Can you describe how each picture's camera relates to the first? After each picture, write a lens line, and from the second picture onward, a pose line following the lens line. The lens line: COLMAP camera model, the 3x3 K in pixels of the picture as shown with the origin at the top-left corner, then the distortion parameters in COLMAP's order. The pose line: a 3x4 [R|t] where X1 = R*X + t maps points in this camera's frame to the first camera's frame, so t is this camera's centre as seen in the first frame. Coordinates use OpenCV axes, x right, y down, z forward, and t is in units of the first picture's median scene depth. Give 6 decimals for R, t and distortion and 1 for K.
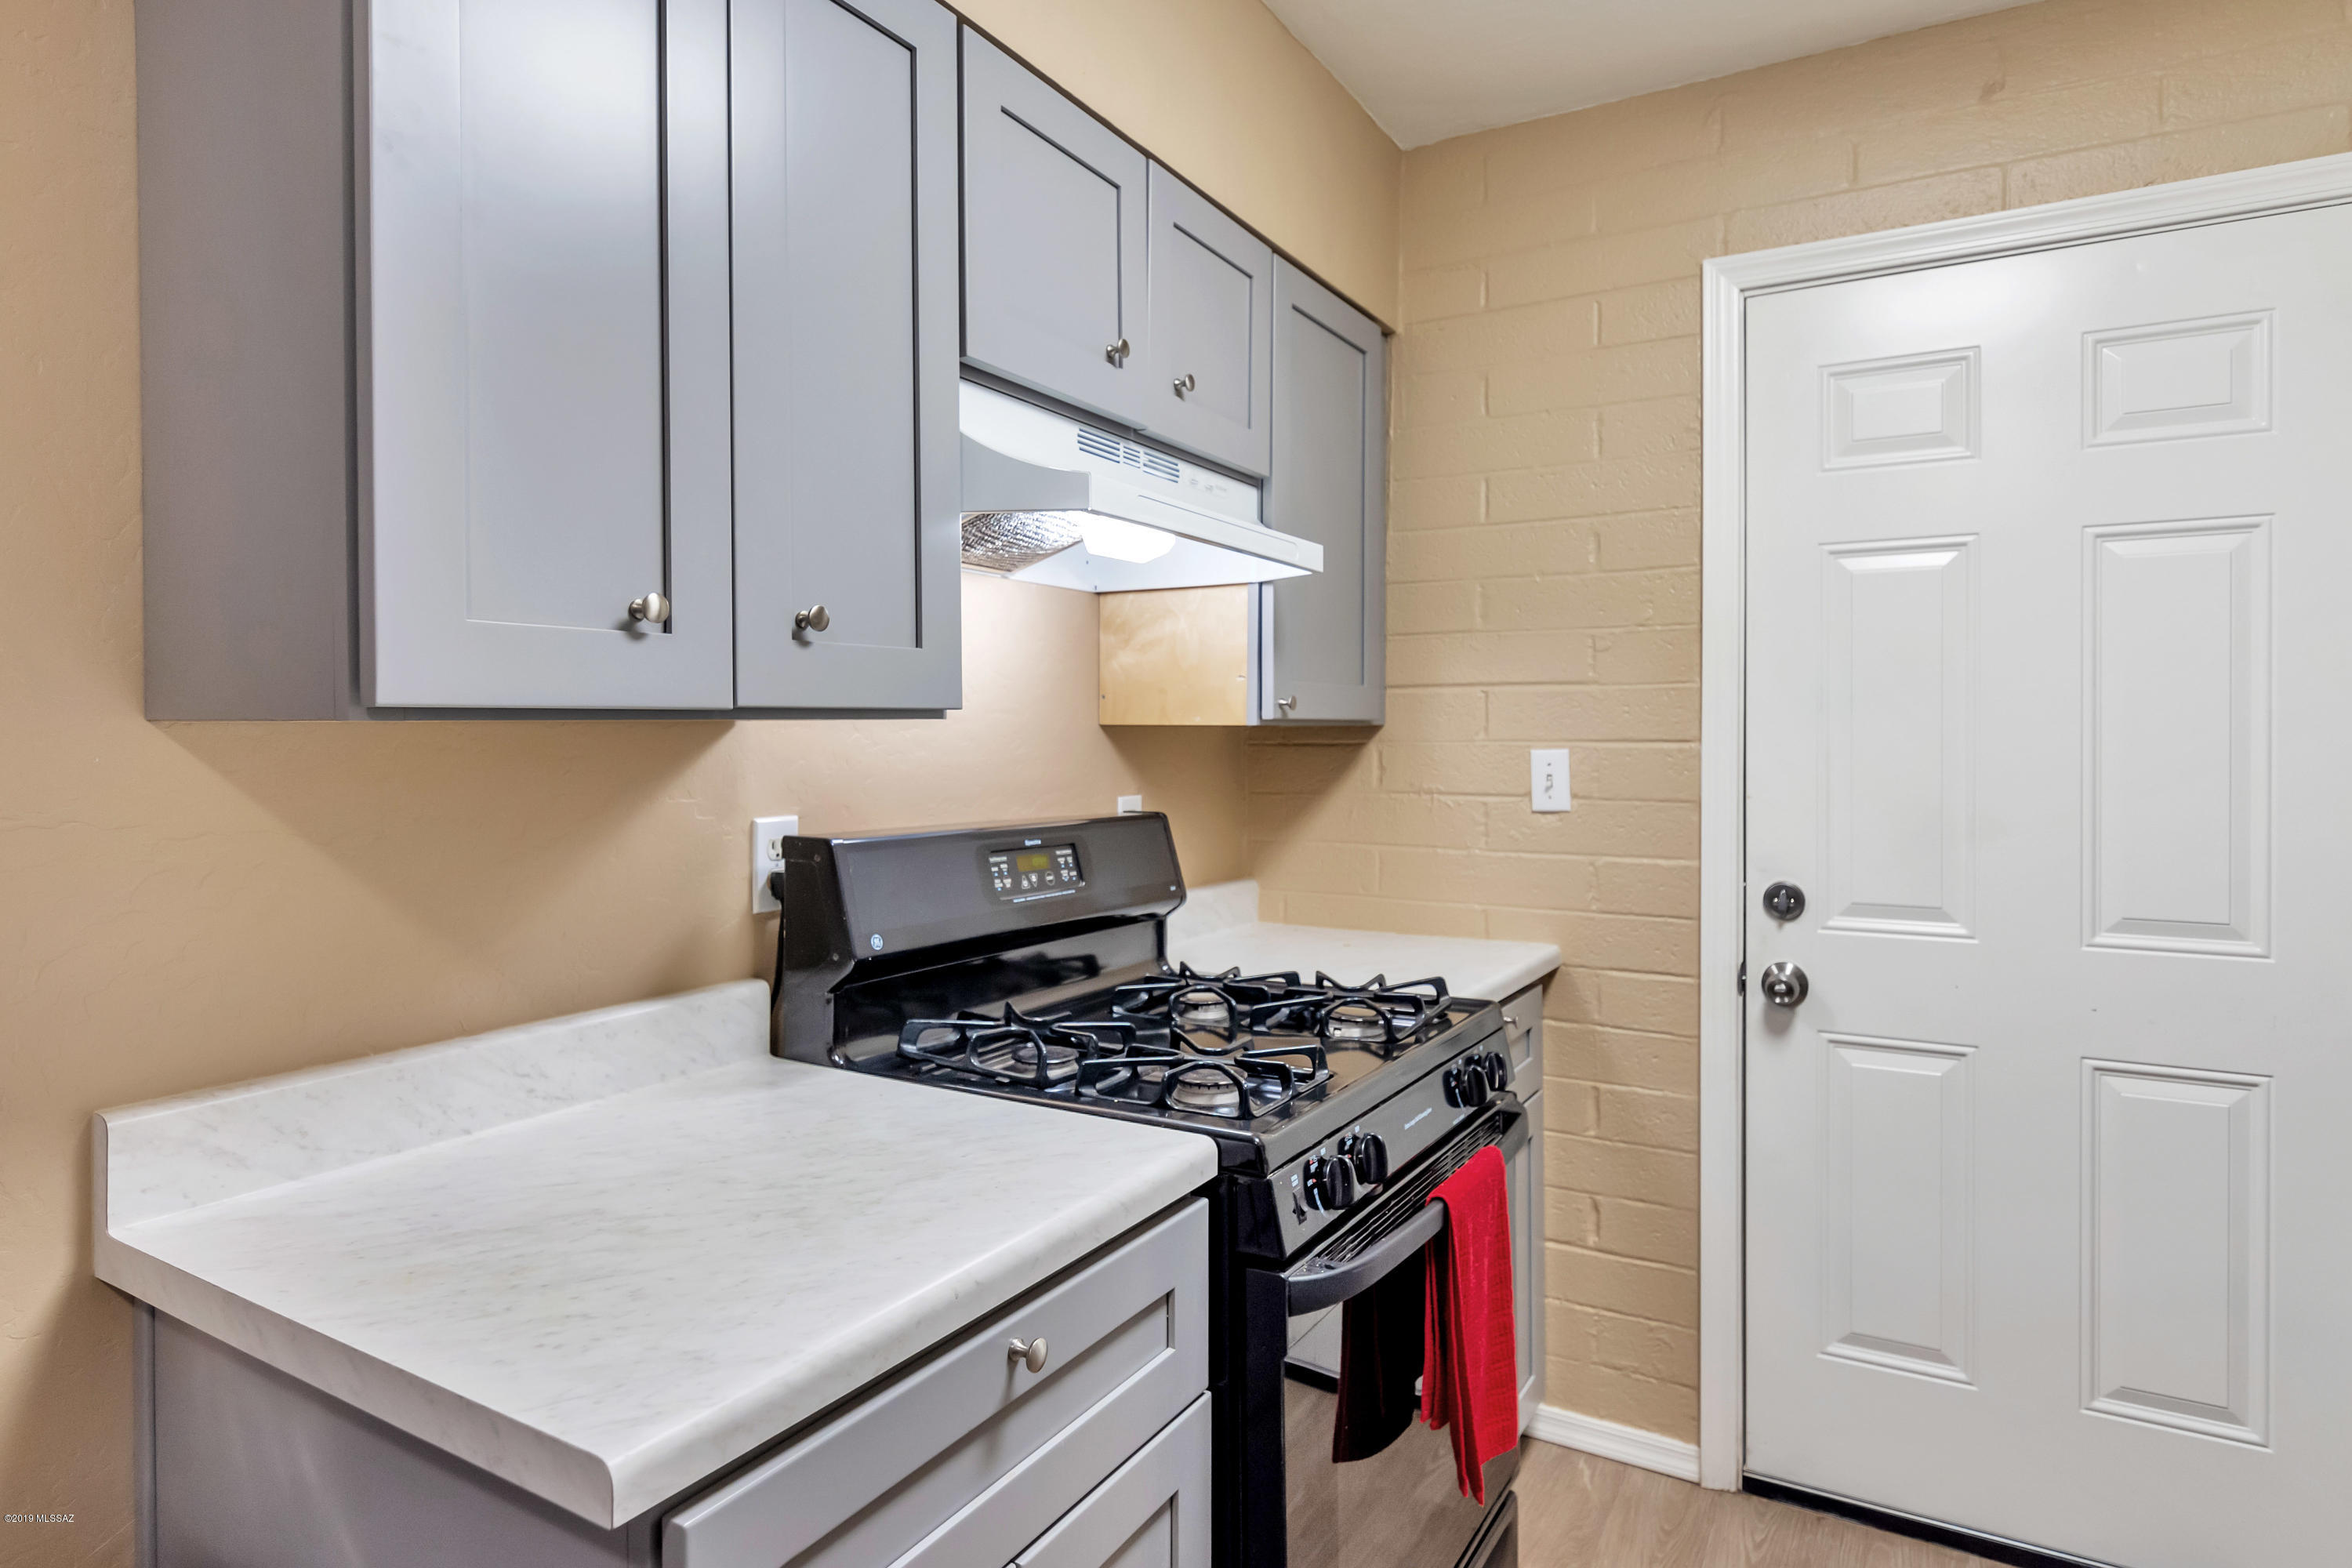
lens RADIAL K [[1308.7, 0, 1136.5], [0, 1308.7, 746.4], [0, 0, 1]] dist [0.002179, 0.000106]
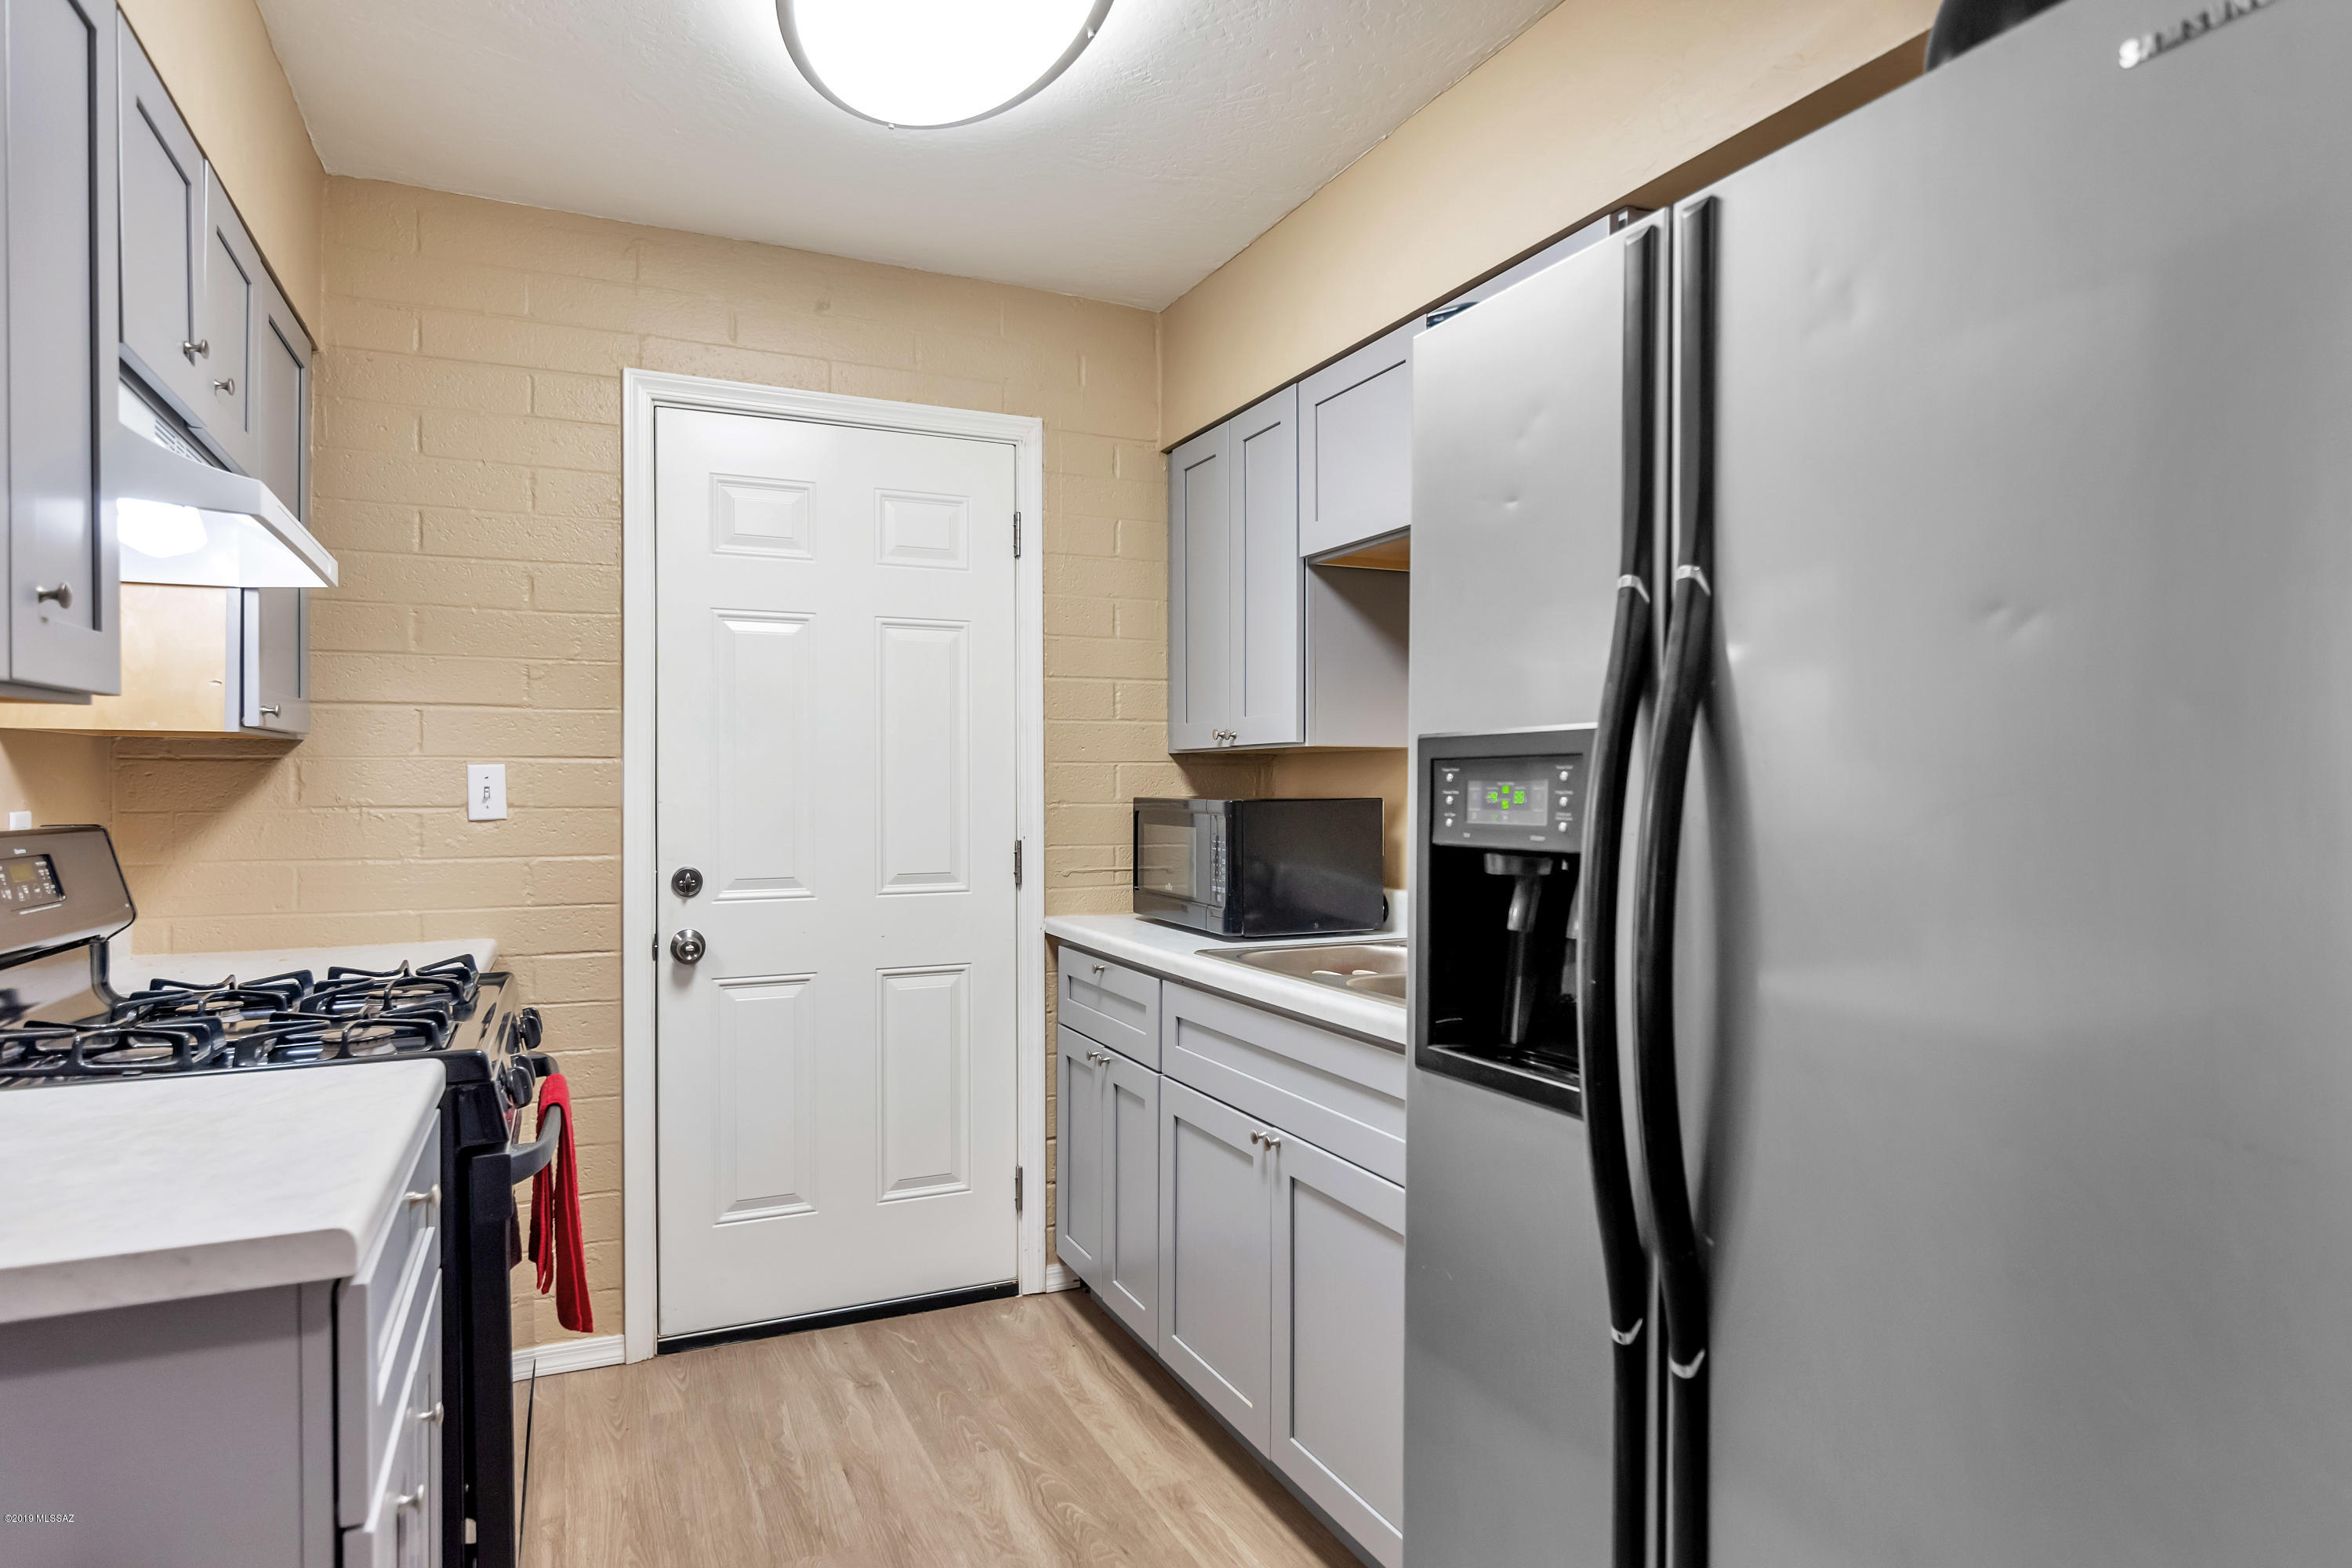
lens RADIAL K [[1367.7, 0, 1176.0], [0, 1367.7, 784.0], [0, 0, 1]] dist [-0.001940, -0.000908]
pose [[0.570775, -0.000529, 0.821106, -0.330533], [0.006922, 0.999967, -0.004168, 0.030255], [-0.821077, 0.008062, 0.570760, -0.160129]]
